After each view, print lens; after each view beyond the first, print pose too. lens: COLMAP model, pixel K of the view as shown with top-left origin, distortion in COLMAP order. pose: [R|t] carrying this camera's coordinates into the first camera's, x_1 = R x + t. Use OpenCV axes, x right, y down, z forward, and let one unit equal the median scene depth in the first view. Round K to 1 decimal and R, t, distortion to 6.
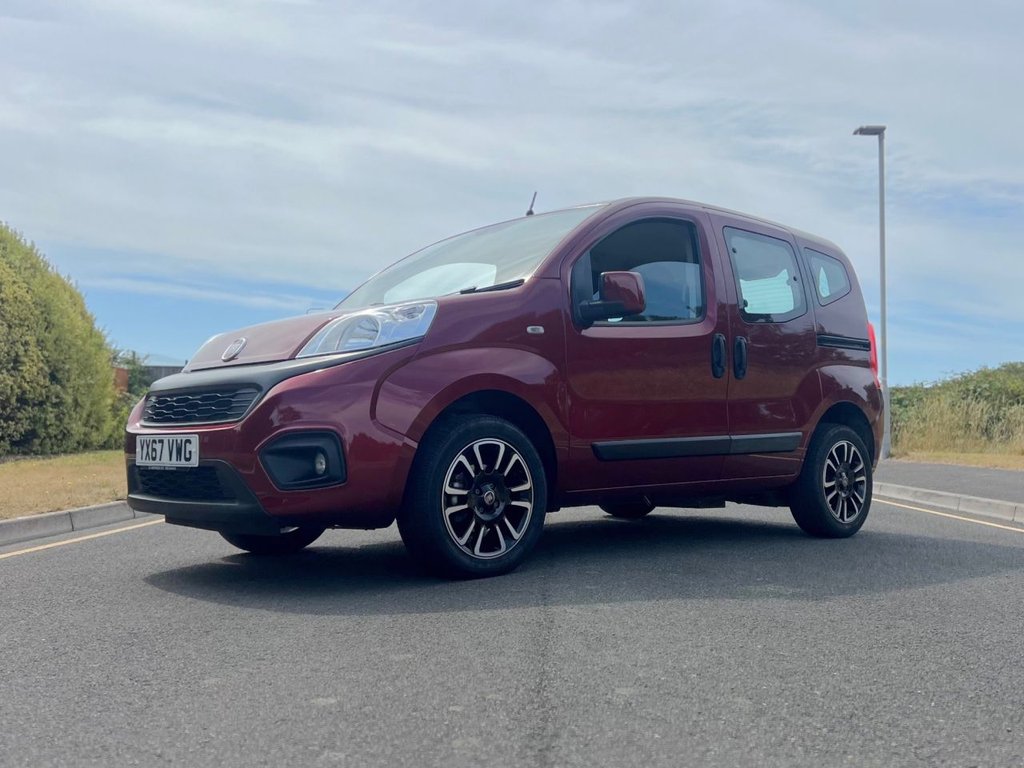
lens RADIAL K [[997.1, 0, 553.9], [0, 997.1, 380.1], [0, 0, 1]] dist [0.019678, 0.000000]
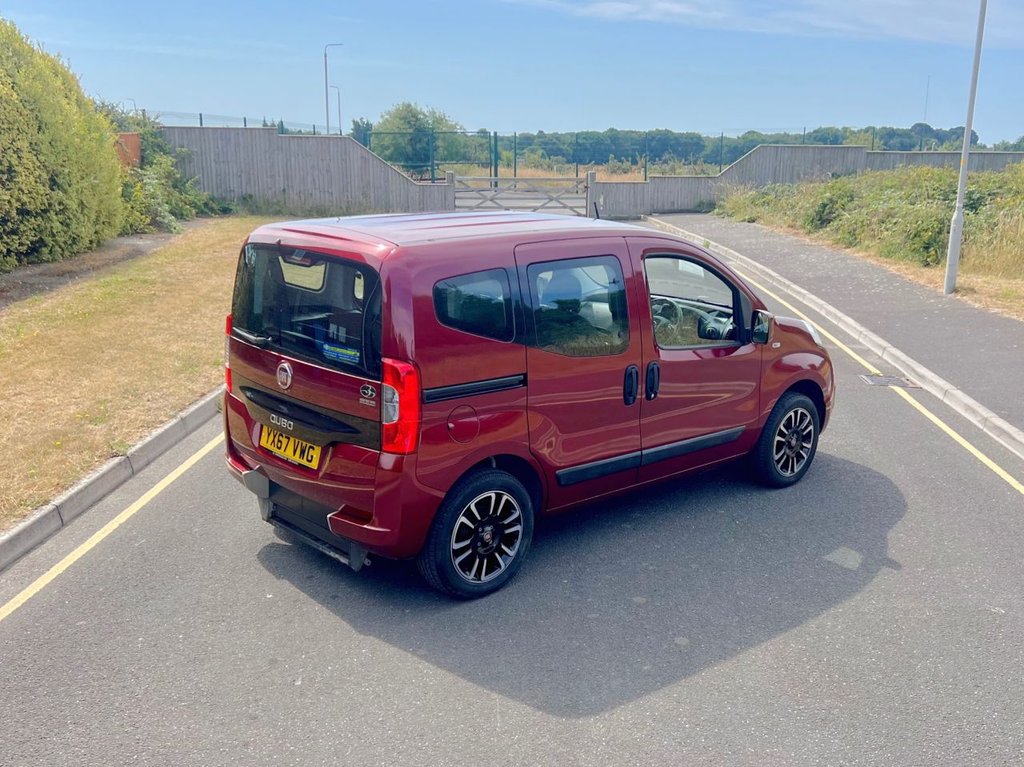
lens RADIAL K [[1012.0, 0, 548.6], [0, 1012.0, 407.4], [0, 0, 1]] dist [0.019021, 0.000000]
pose [[0.998967, 0.027265, -0.036360, -0.000578], [-0.015545, 0.956786, 0.290377, -0.083835], [0.042706, -0.289512, 0.956221, 0.055715]]
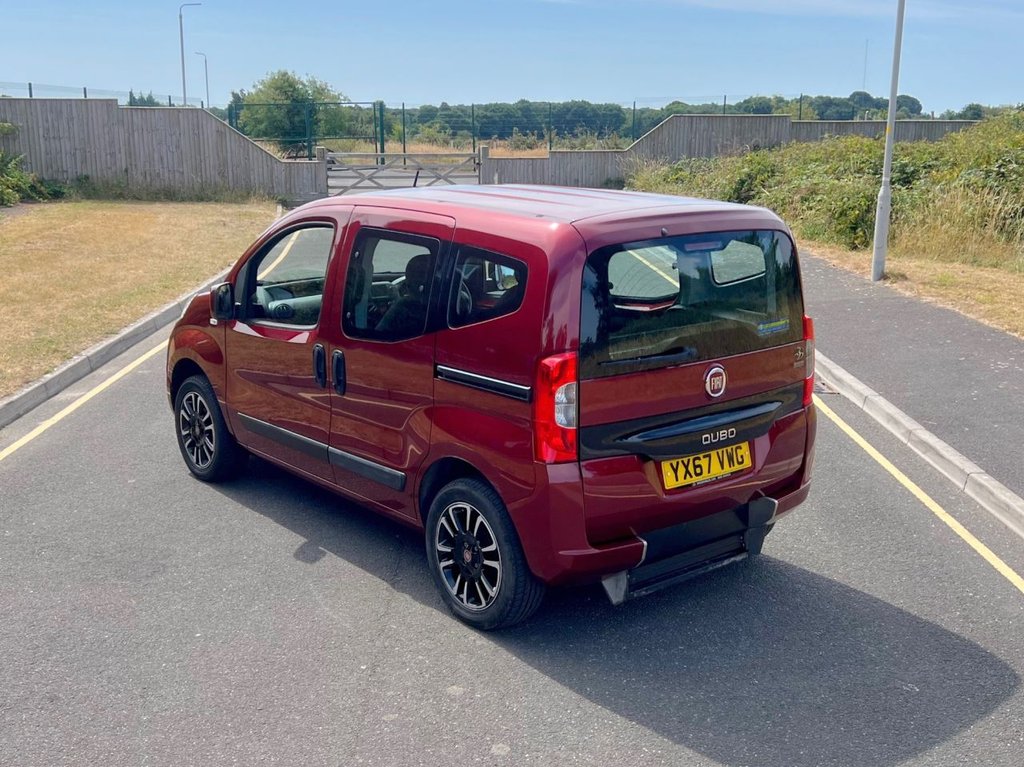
lens RADIAL K [[1130.7, 0, 501.2], [0, 1130.7, 390.4], [0, 0, 1]] dist [0.021870, 0.000000]
pose [[0.999945, 0.009031, 0.005283, 0.023502], [-0.010131, 0.961843, 0.273415, -0.079879], [-0.002613, -0.273454, 0.961882, 0.093166]]
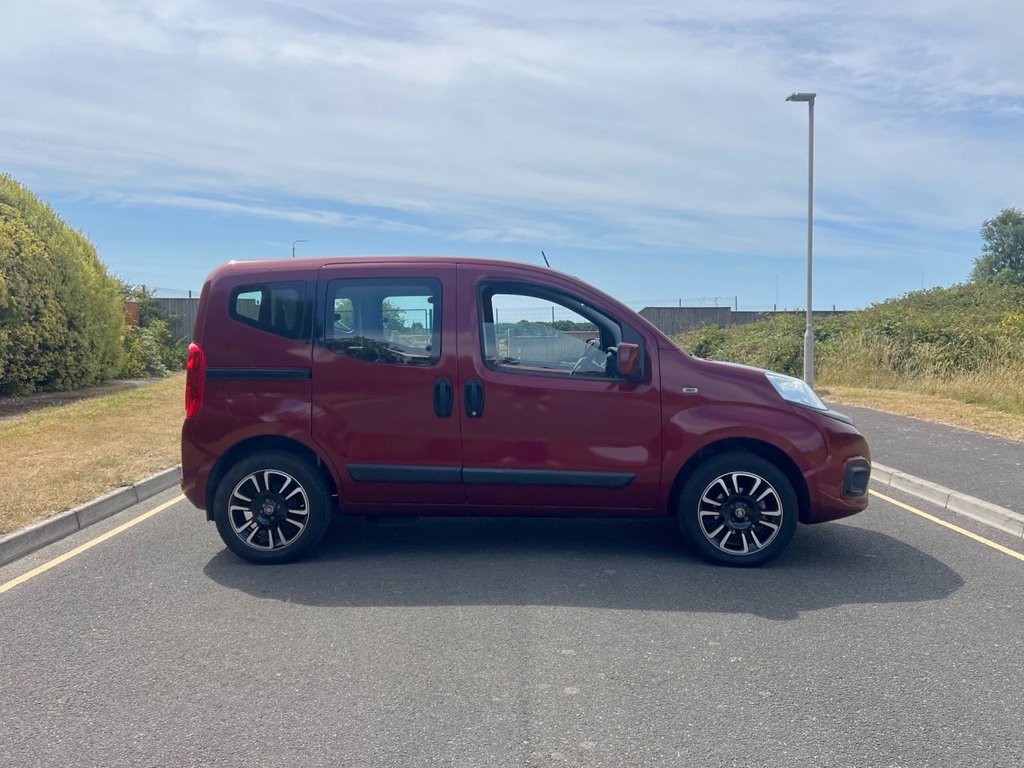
lens RADIAL K [[859.8, 0, 495.6], [0, 859.8, 356.1], [0, 0, 1]] dist [0.023031, -0.008171]
pose [[0.999882, -0.002005, -0.015199, -0.004998], [0.003124, 0.997254, 0.073997, -0.037675], [0.015009, -0.074036, 0.997143, 0.030678]]
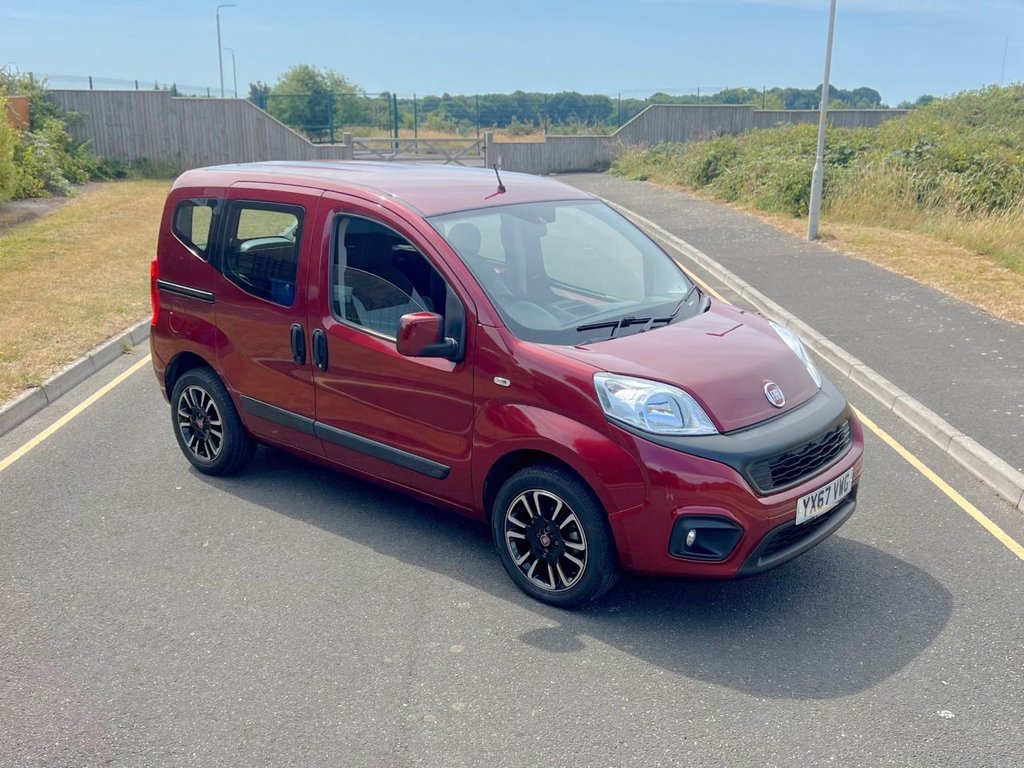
lens RADIAL K [[1012.0, 0, 535.6], [0, 1012.0, 400.9], [0, 0, 1]] dist [0.019021, 0.000000]
pose [[0.999266, -0.000631, 0.038307, 0.016242], [-0.011525, 0.948600, 0.316267, -0.082996], [-0.036538, -0.316476, 0.947897, -0.000750]]
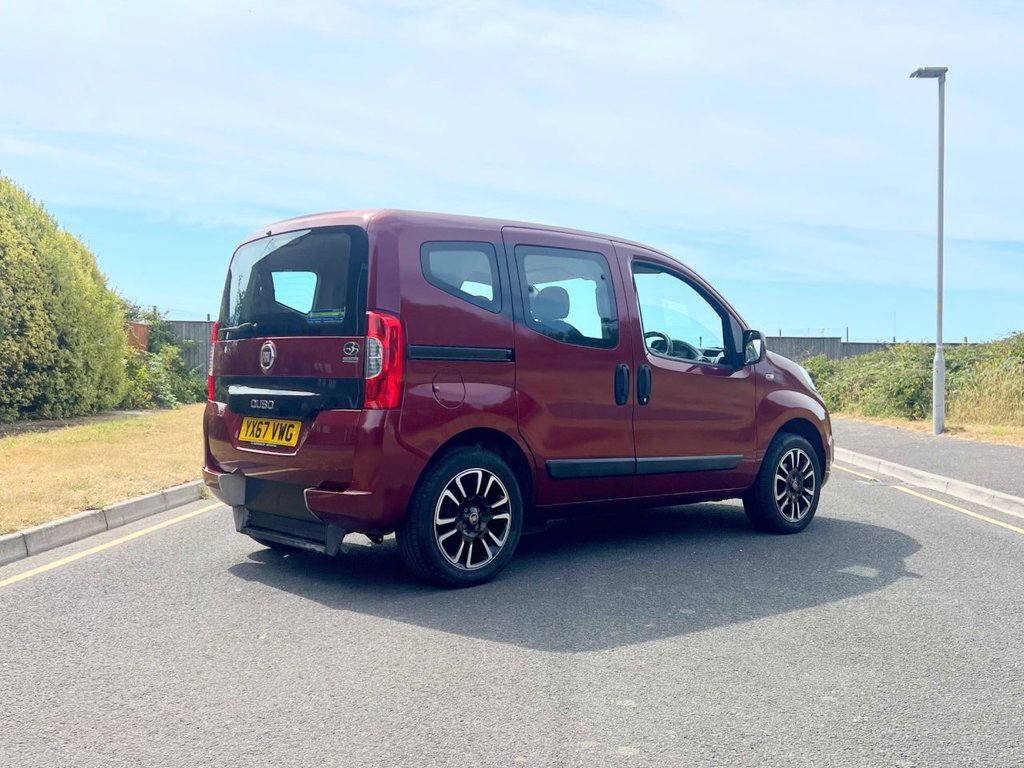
lens RADIAL K [[997.1, 0, 517.1], [0, 997.1, 375.8], [0, 0, 1]] dist [0.019678, 0.000000]
pose [[0.998110, 0.006058, -0.061158, 0.000056], [-0.003029, 0.998770, 0.049500, -0.018606], [0.061383, -0.049221, 0.996900, 0.057609]]
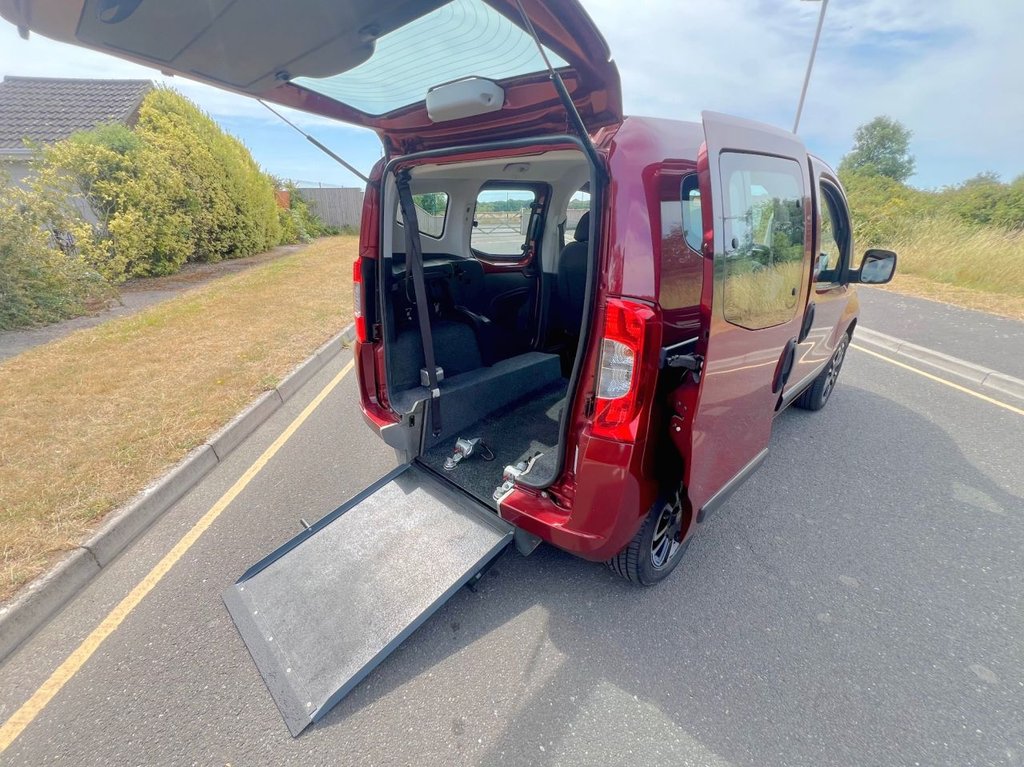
lens RADIAL K [[461.5, 0, 475.6], [0, 461.5, 400.7], [0, 0, 1]] dist [-0.004630, 0.000426]
pose [[0.998053, 0.018293, -0.059630, -0.067376], [0.009036, 0.903527, 0.428436, -0.039242], [0.061715, -0.428140, 0.901603, 0.220830]]
